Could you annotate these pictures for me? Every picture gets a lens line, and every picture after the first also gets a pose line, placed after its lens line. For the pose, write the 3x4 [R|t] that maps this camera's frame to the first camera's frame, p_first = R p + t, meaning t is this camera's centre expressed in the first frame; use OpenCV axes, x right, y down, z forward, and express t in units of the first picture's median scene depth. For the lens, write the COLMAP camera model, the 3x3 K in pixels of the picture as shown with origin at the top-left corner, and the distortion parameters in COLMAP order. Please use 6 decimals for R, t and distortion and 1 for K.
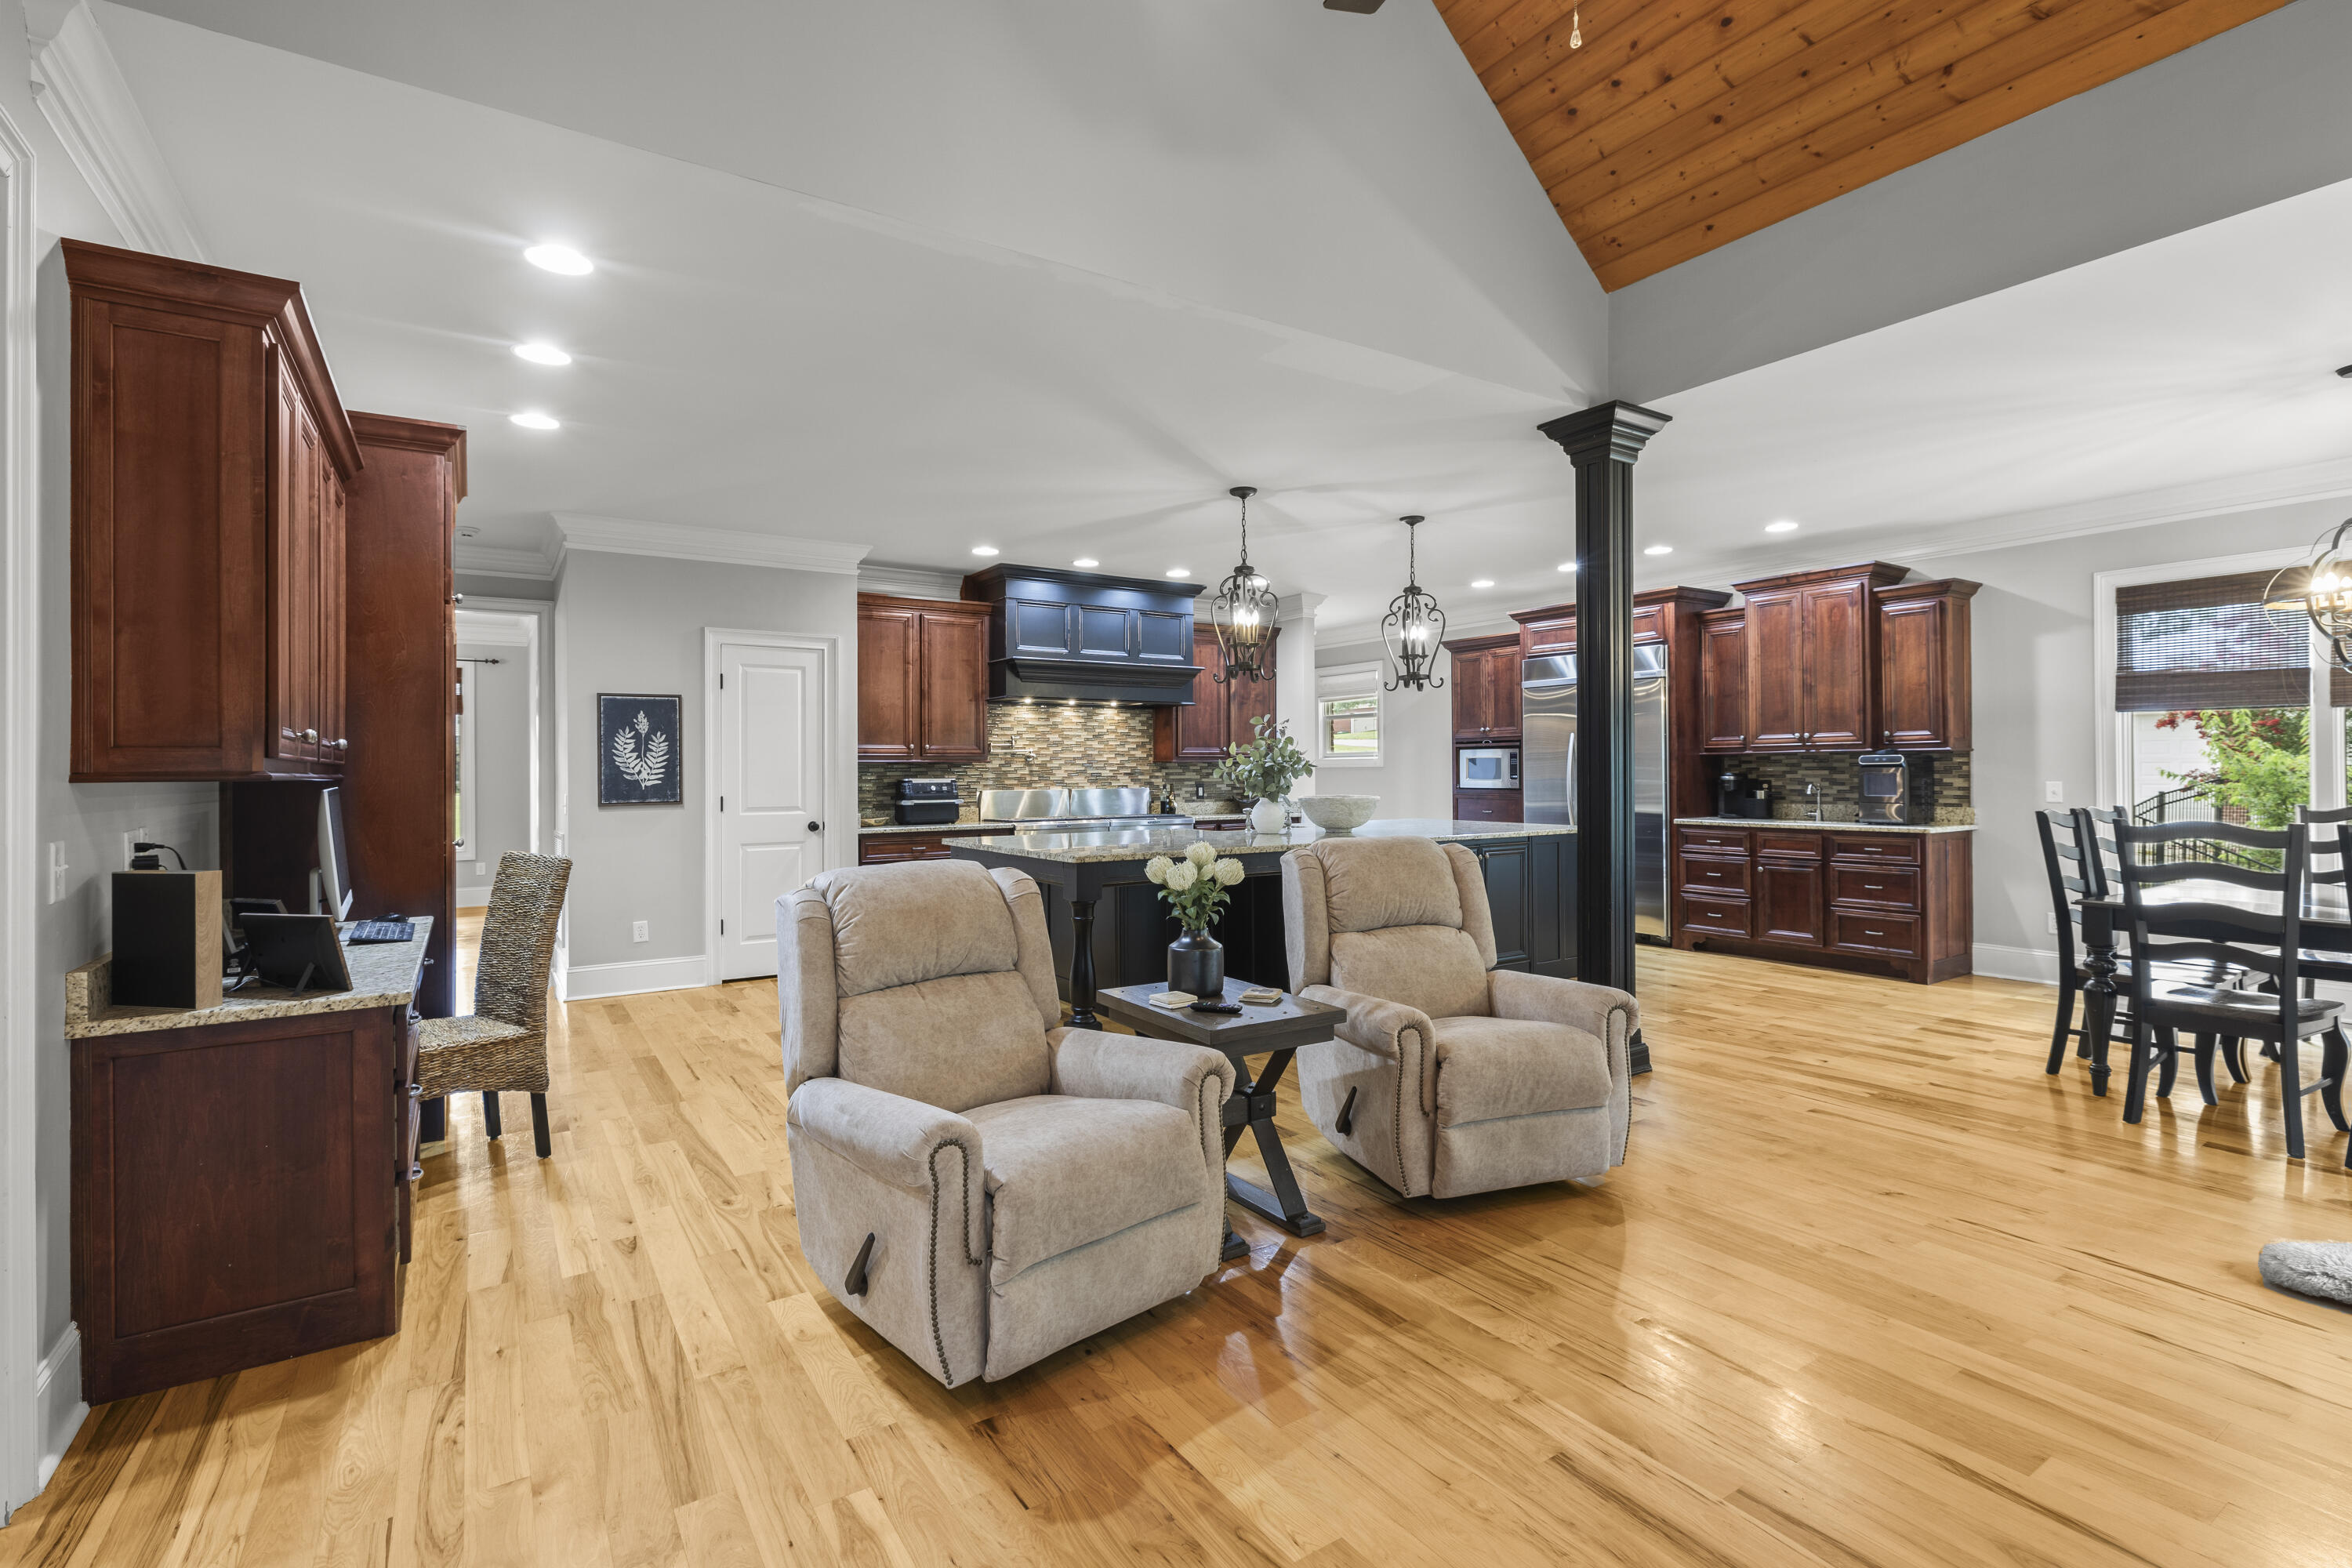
lens RADIAL K [[1070.2, 0, 1166.3], [0, 1070.2, 762.2], [0, 0, 1]] dist [-0.002916, 0.001243]
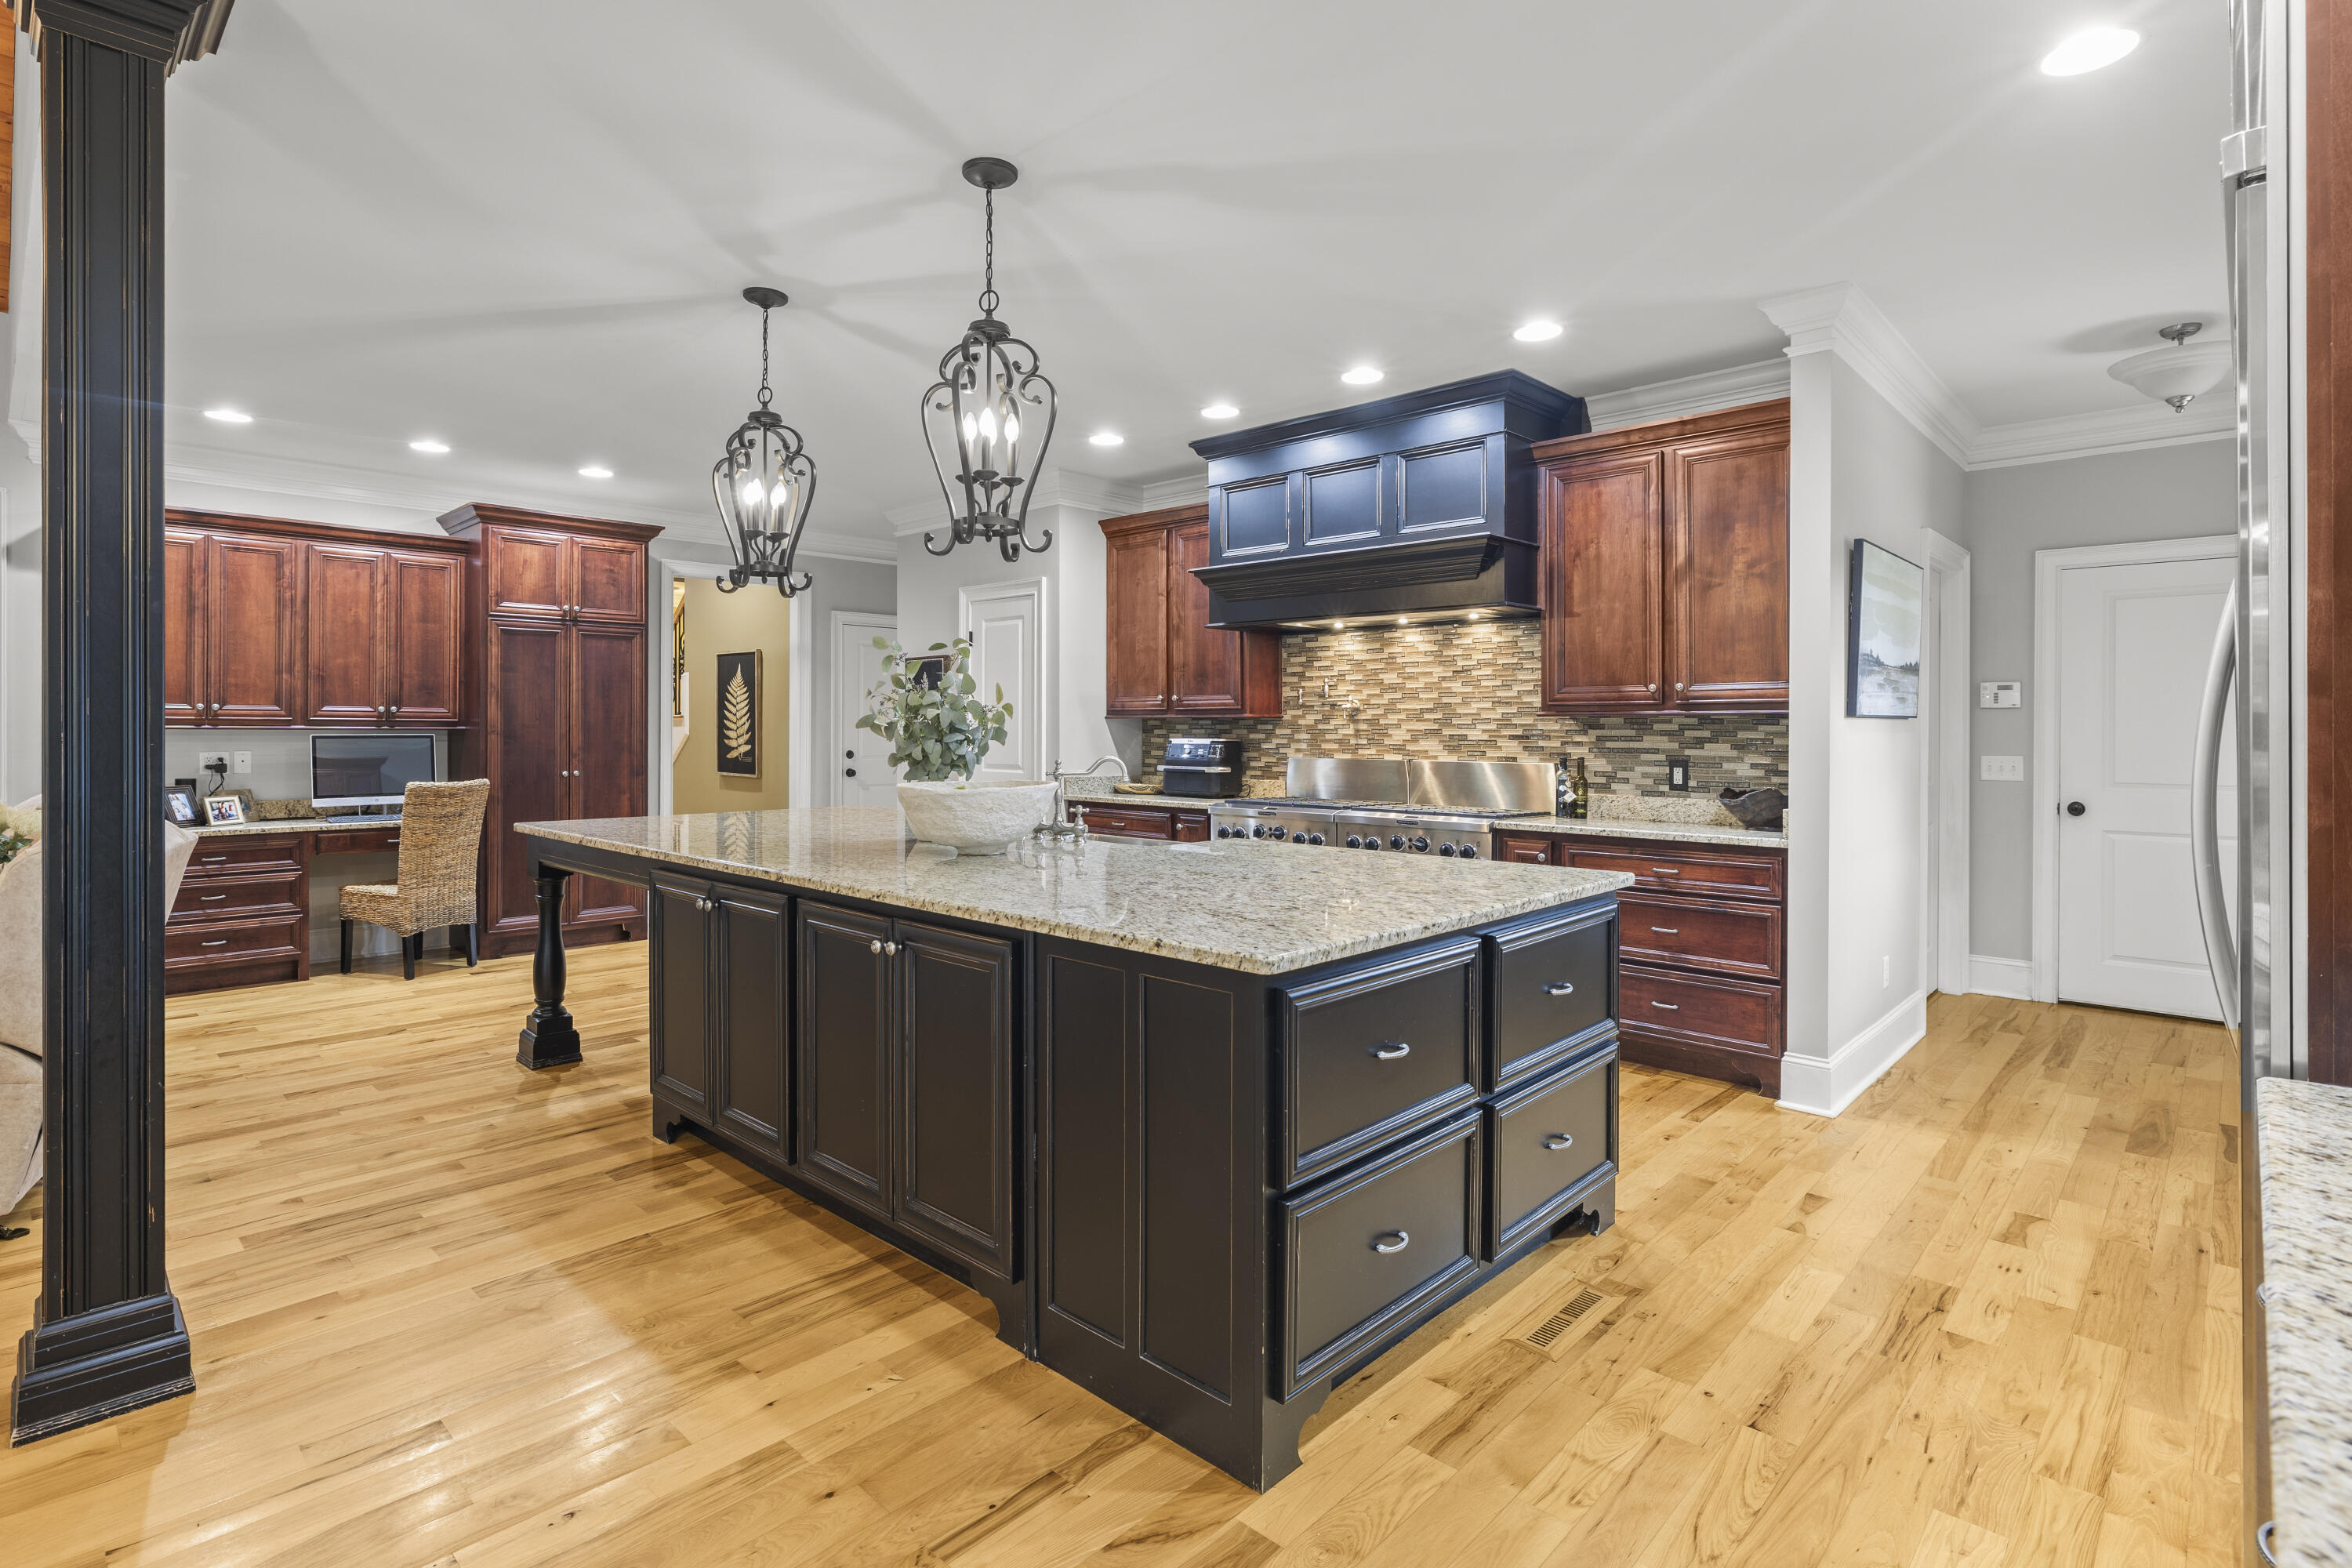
lens RADIAL K [[1142.3, 0, 1158.2], [0, 1142.3, 731.8], [0, 0, 1]] dist [-0.007995, 0.002620]
pose [[0.230439, 0.010575, -0.973029, 0.593485], [0.002723, 0.999930, 0.011513, 0.000803], [0.973083, -0.005303, 0.230394, 0.800258]]
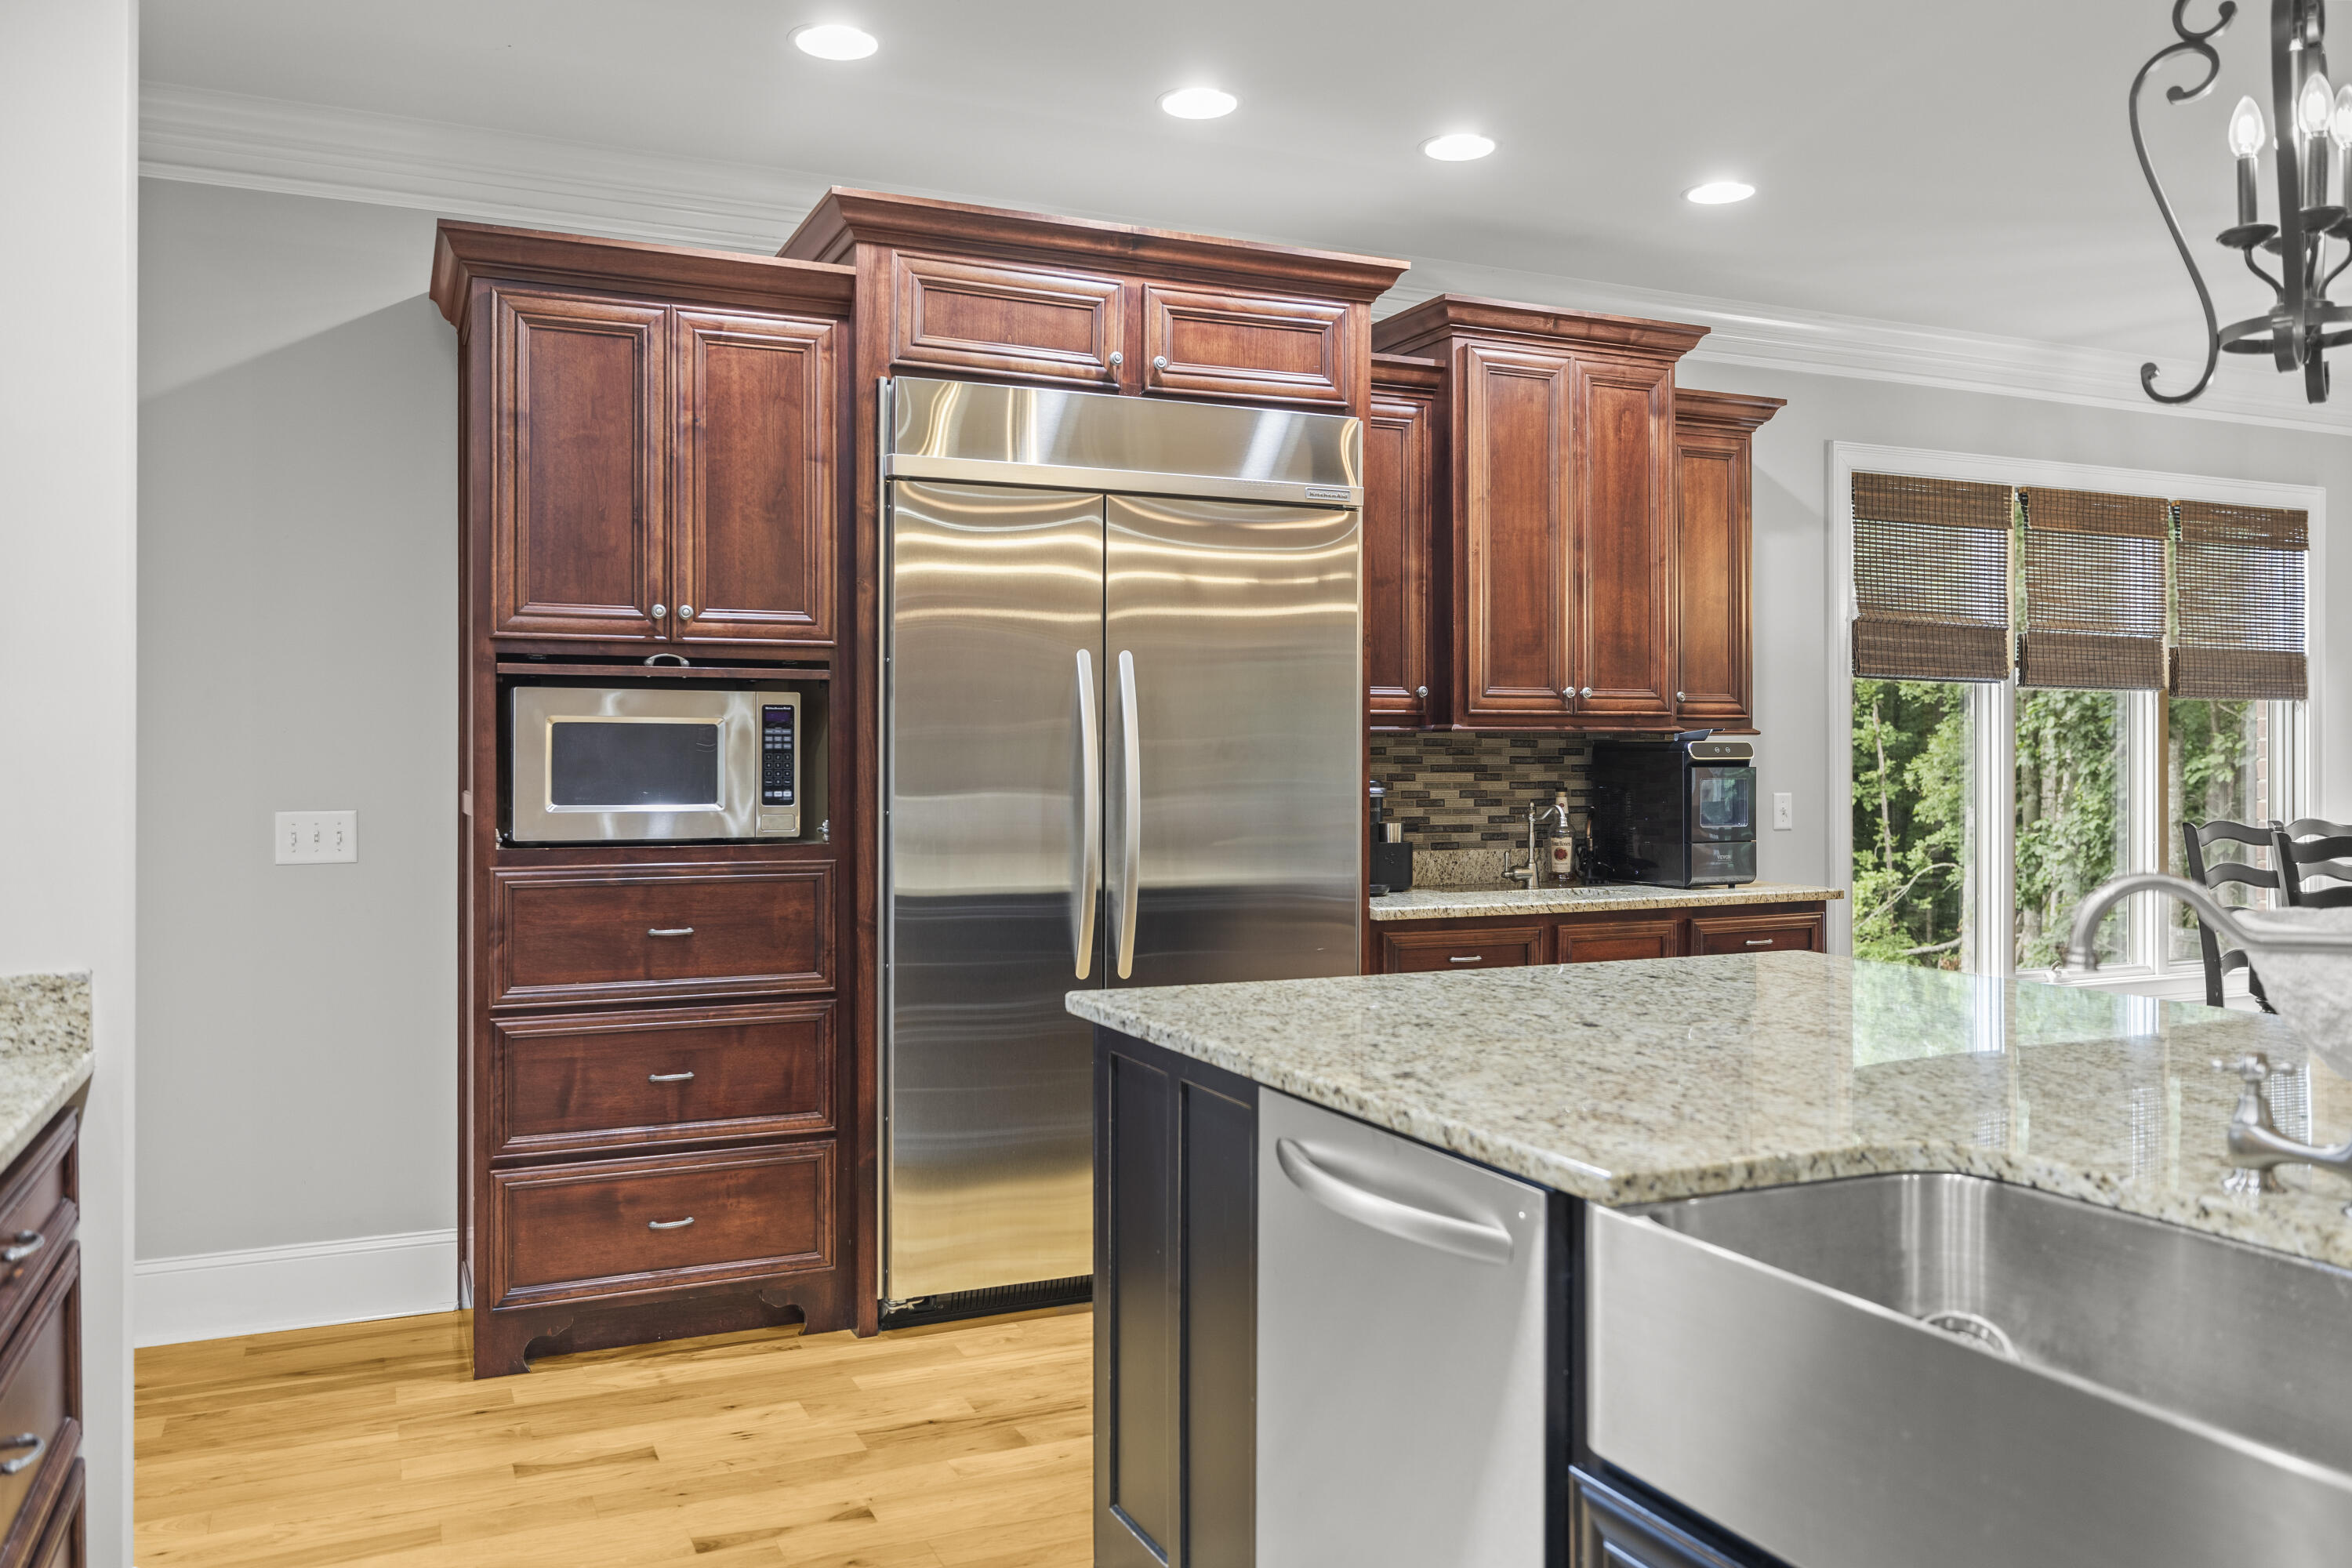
lens RADIAL K [[1733.0, 0, 1148.0], [0, 1733.0, 743.9], [0, 0, 1]] dist [0.000071, 0.000951]
pose [[0.157729, 0.015294, 0.987364, -0.111875], [-0.009934, 0.999854, -0.013900, 0.006760], [-0.987432, -0.007616, 0.157858, 0.976614]]
